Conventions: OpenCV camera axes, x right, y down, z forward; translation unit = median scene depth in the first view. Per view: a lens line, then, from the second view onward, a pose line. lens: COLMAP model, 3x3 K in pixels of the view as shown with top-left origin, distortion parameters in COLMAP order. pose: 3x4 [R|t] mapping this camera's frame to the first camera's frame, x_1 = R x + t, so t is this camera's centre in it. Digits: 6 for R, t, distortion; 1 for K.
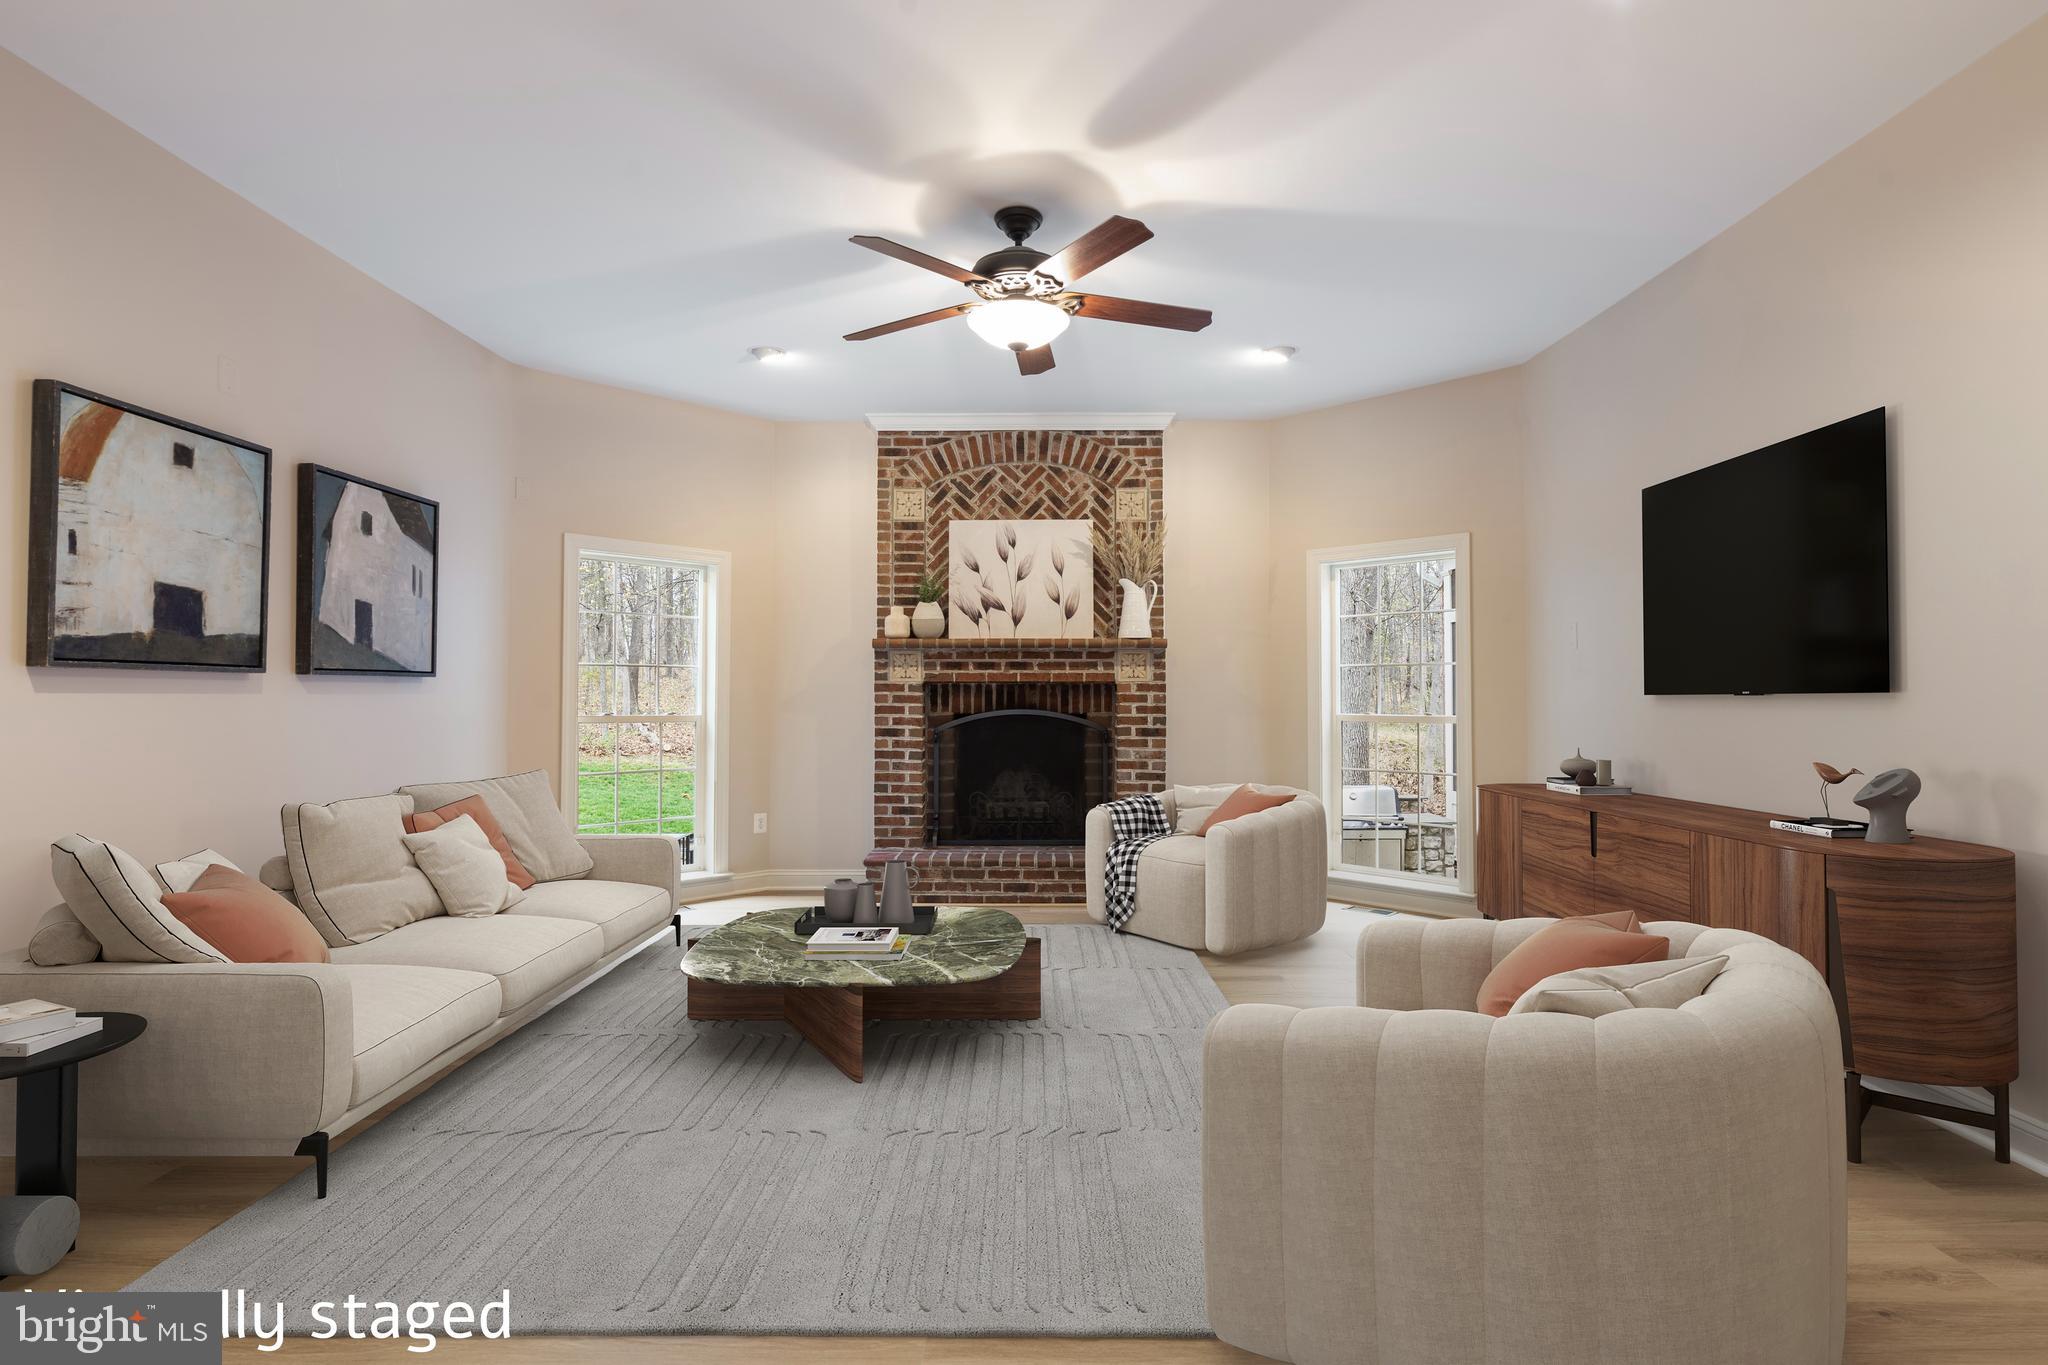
lens RADIAL K [[987.5, 0, 1016.5], [0, 987.5, 676.3], [0, 0, 1]] dist [0.001019, 0.000094]
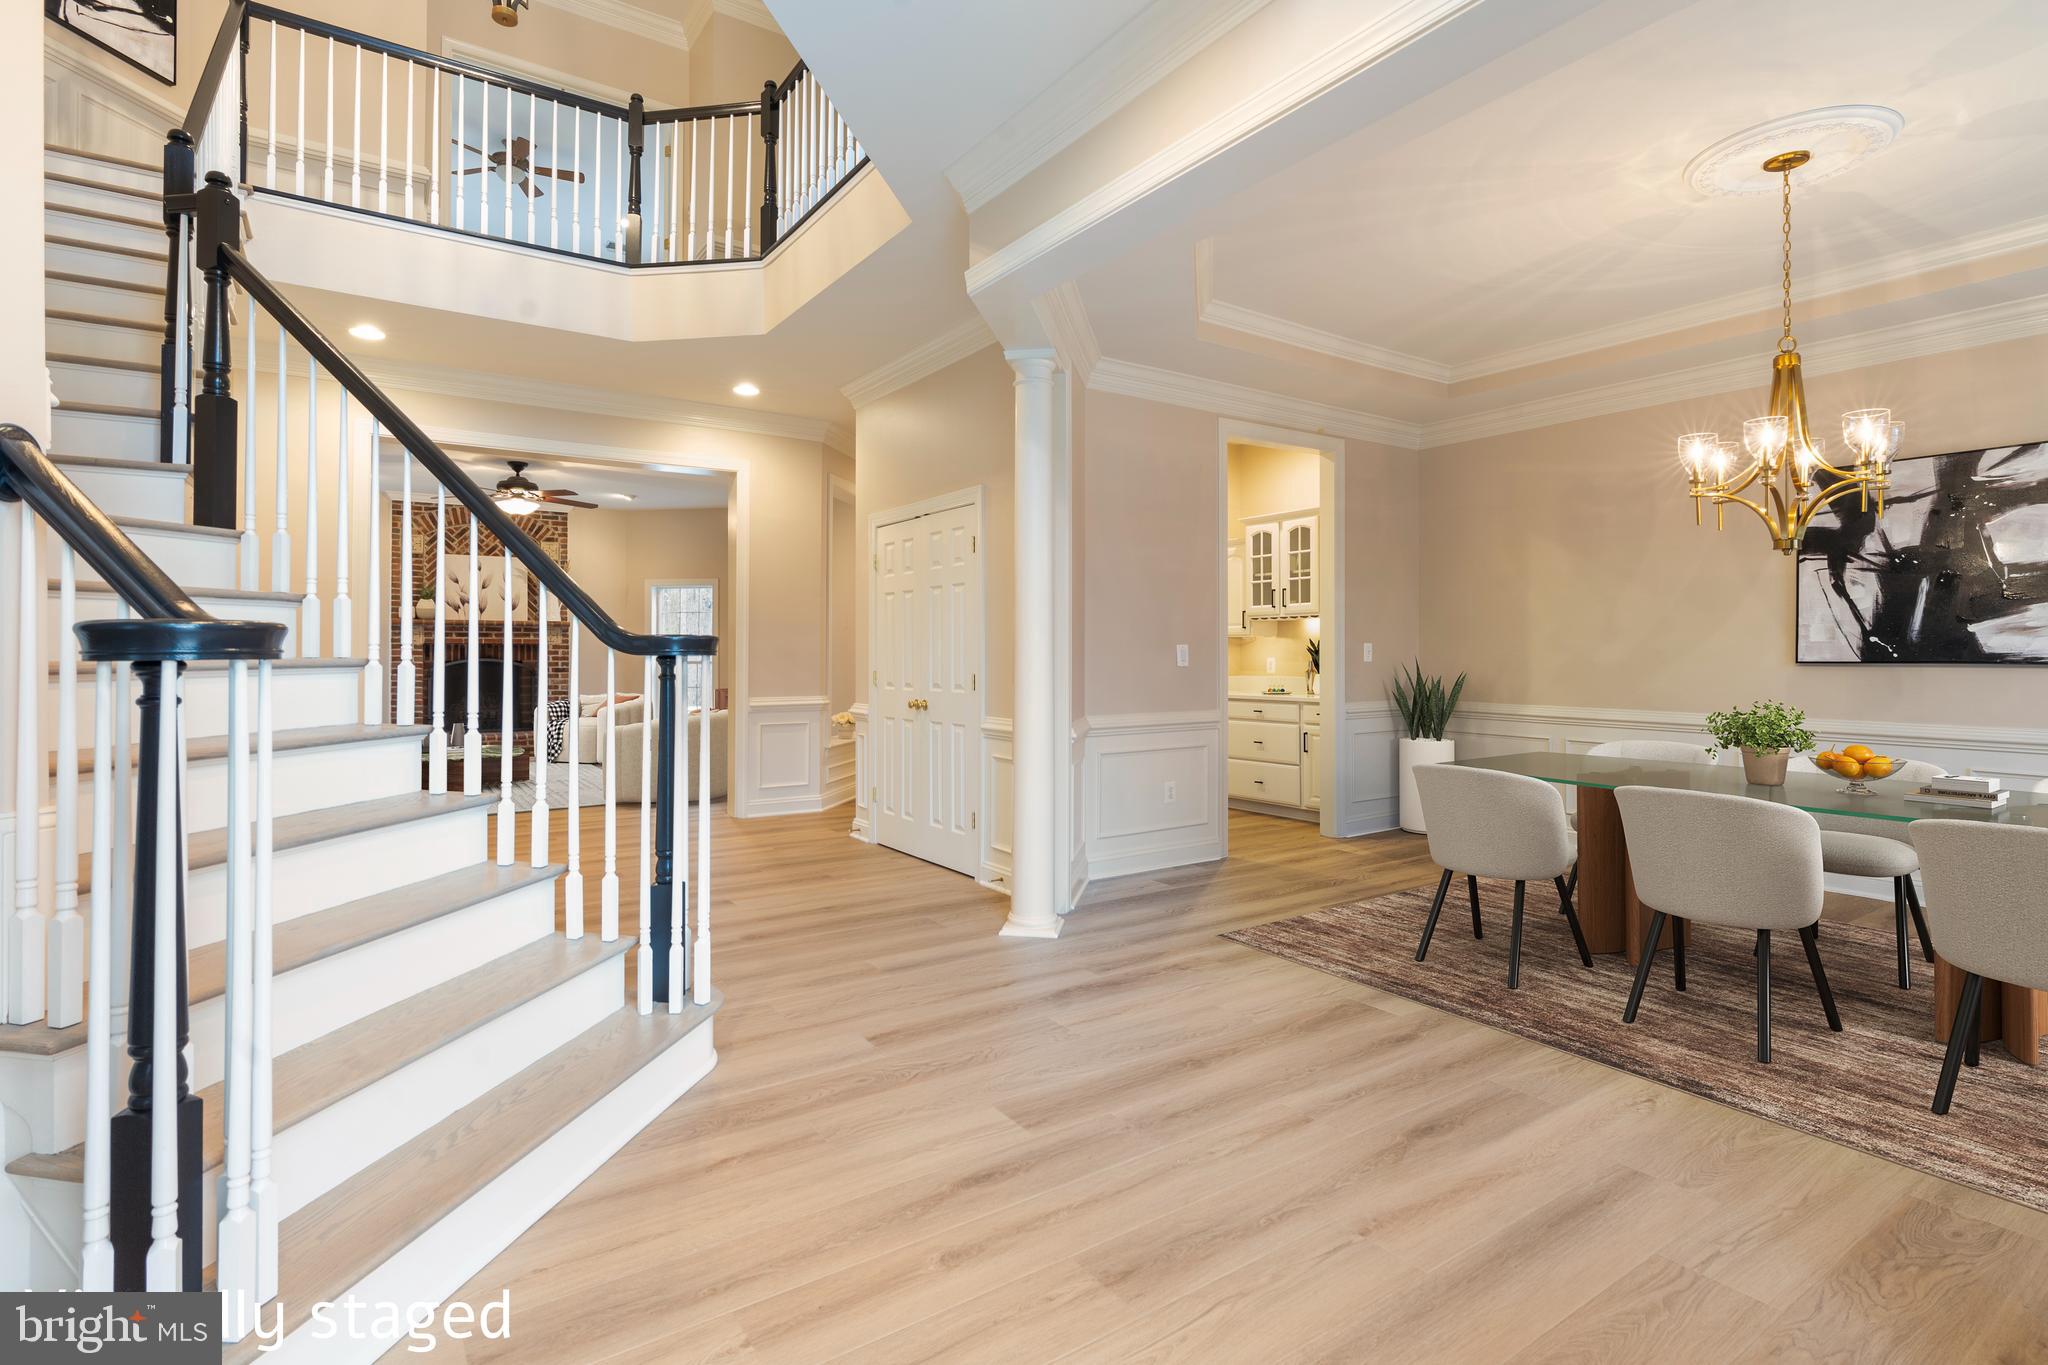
lens RADIAL K [[987.5, 0, 1020.9], [0, 987.5, 661.4], [0, 0, 1]] dist [0.001019, 0.000094]
pose [[0.816517, 0.000228, 0.577321, -0.412424], [-0.021022, 0.999348, 0.029339, -0.062577], [-0.576938, -0.036092, 0.815990, -1.854186]]
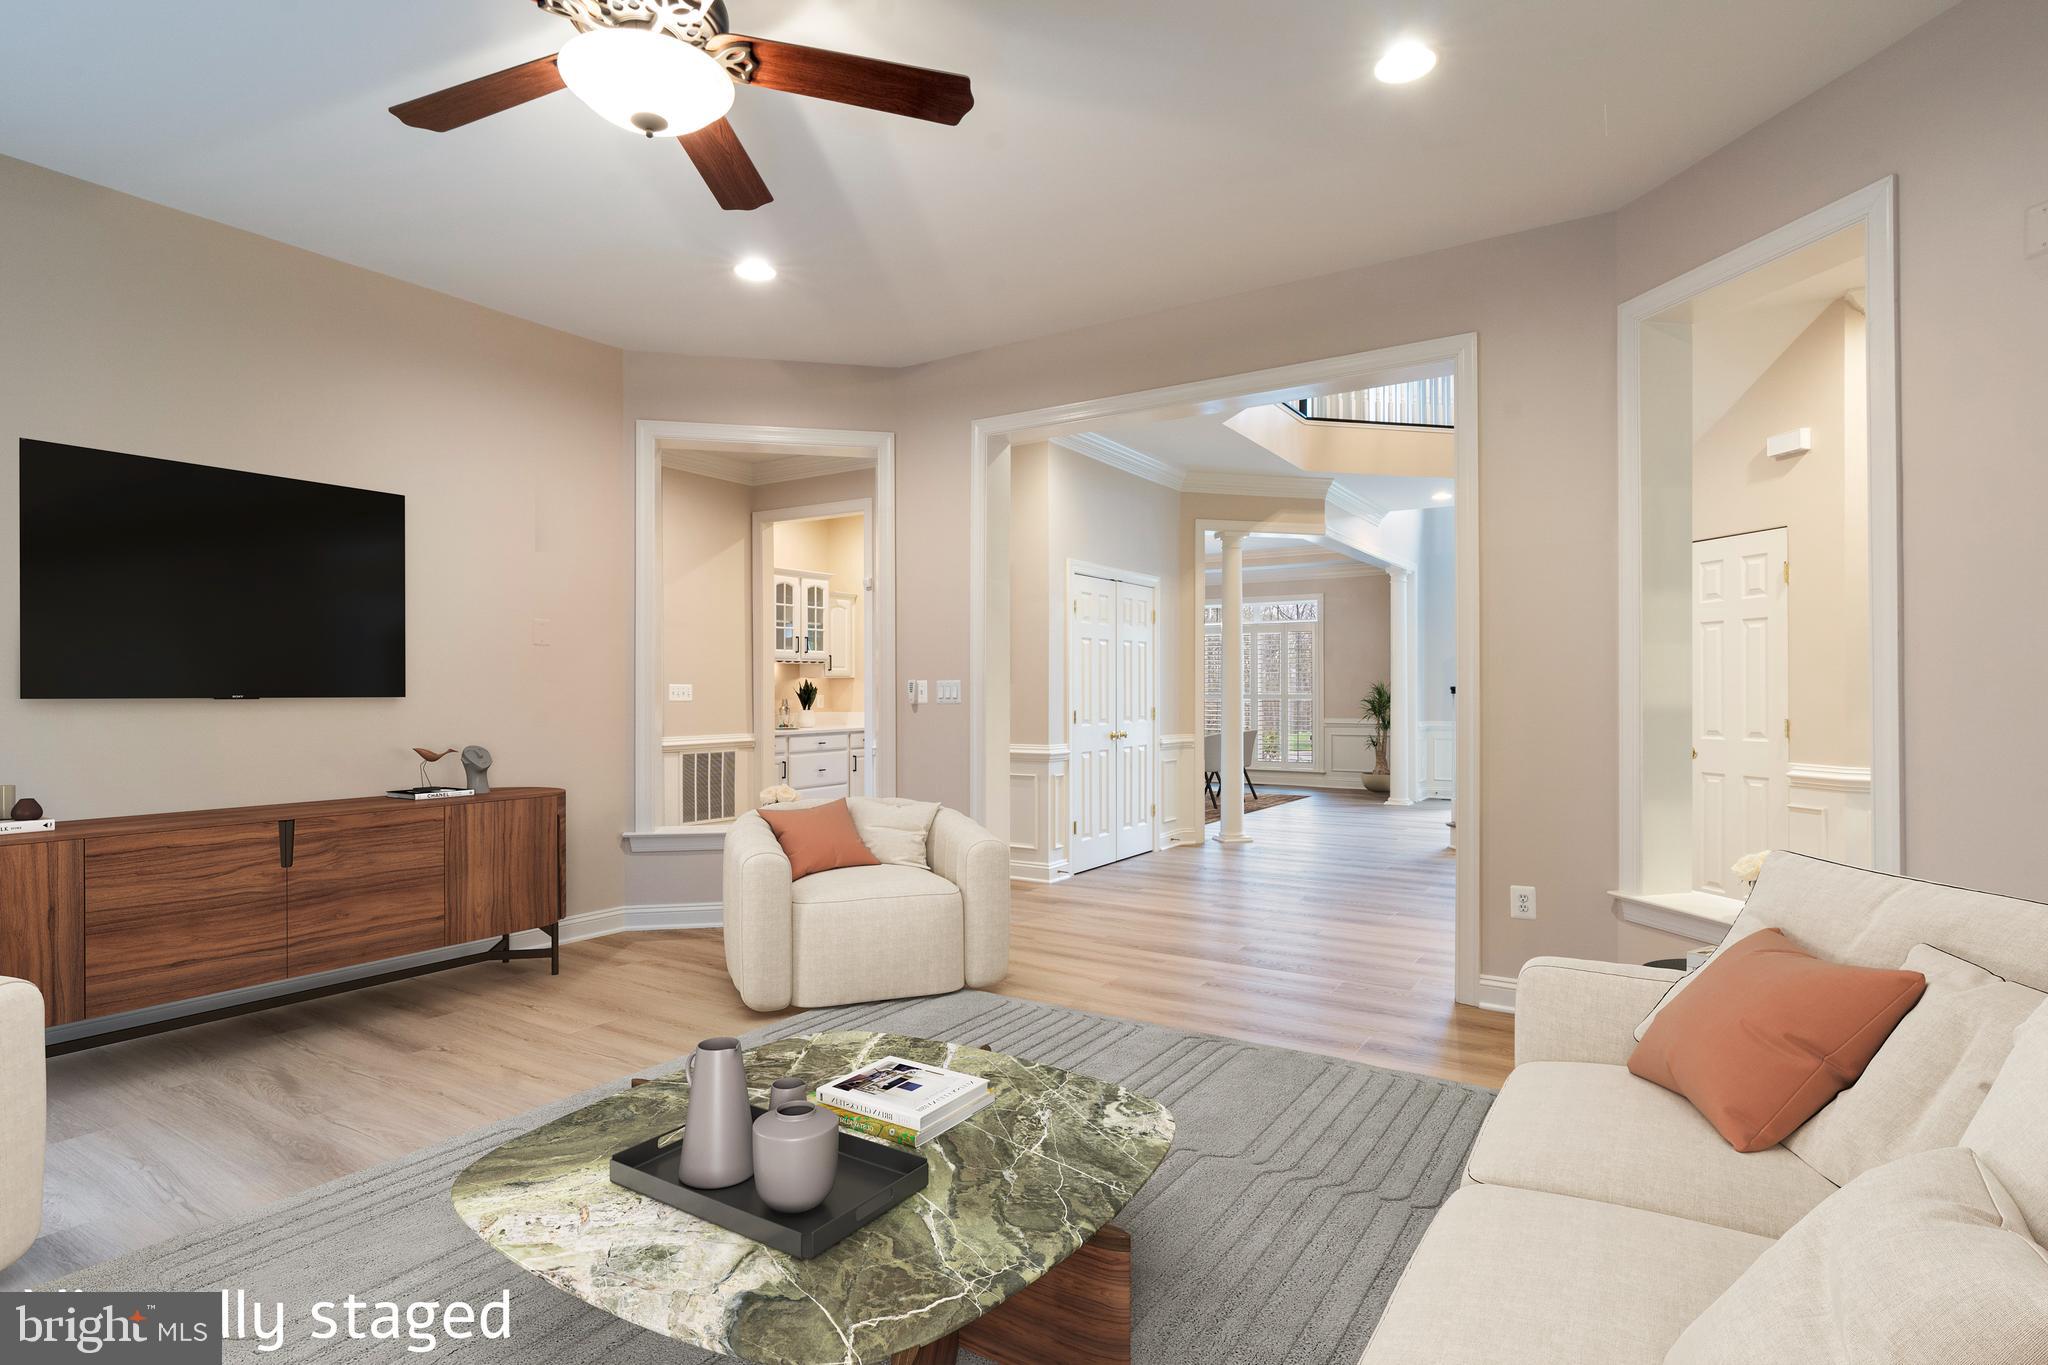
lens RADIAL K [[1040.5, 0, 1017.4], [0, 1040.5, 694.1], [0, 0, 1]] dist [-0.004983, -0.000344]
pose [[-0.834626, 0.005457, 0.550790, -0.593021], [-0.009645, 0.999653, -0.024520, 0.035151], [-0.550732, -0.025777, -0.834284, 1.539023]]
